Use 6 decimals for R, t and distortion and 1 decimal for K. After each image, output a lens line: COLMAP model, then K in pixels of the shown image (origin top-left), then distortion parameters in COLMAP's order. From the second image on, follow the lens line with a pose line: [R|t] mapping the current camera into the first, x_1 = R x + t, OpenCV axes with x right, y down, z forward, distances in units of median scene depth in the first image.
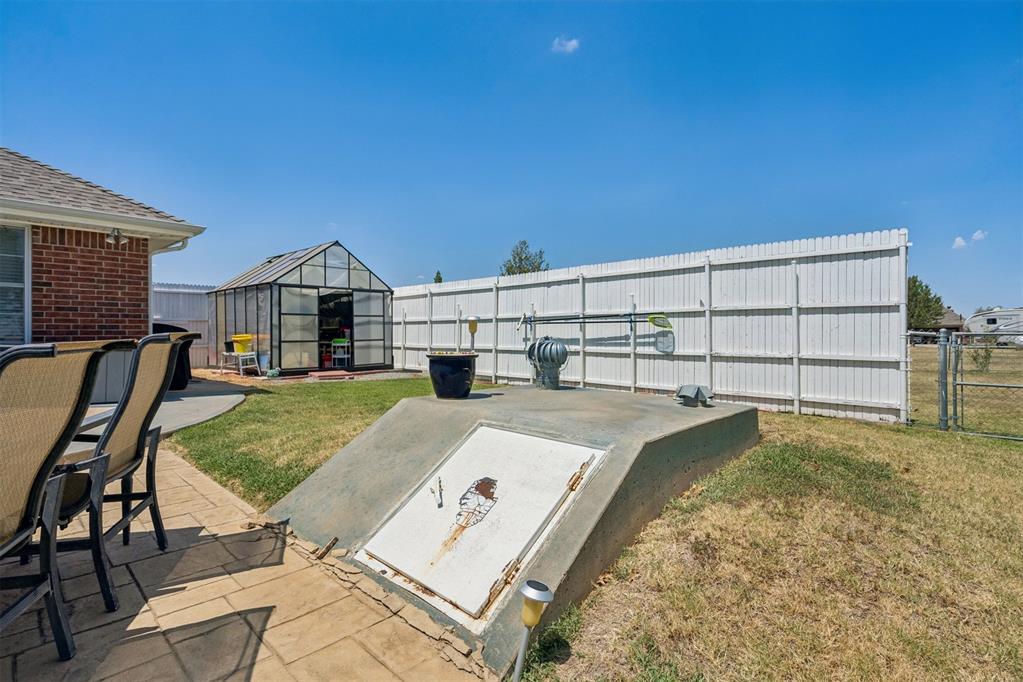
lens RADIAL K [[515.4, 0, 508.9], [0, 515.4, 339.3], [0, 0, 1]] dist [-0.005906, 0.001028]
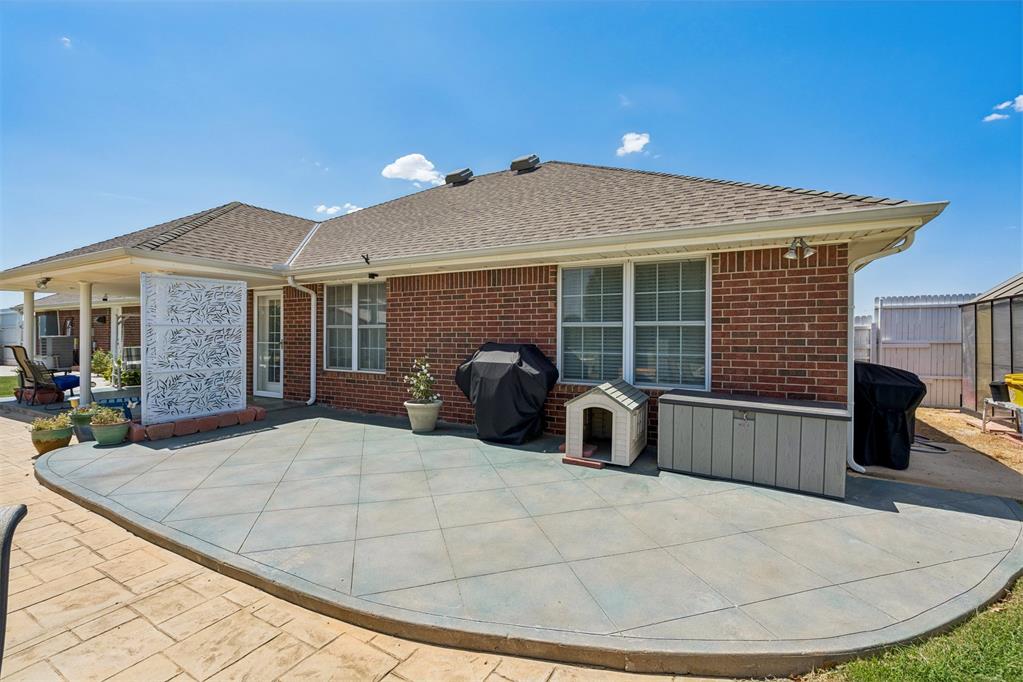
lens RADIAL K [[466.3, 0, 514.7], [0, 466.3, 340.0], [0, 0, 1]] dist [0.002466, 0.000032]
pose [[0.266935, 0.001505, -0.963713, -0.146387], [-0.009500, 0.999954, -0.001070, -0.041064], [0.963668, 0.009441, 0.266938, 0.267401]]
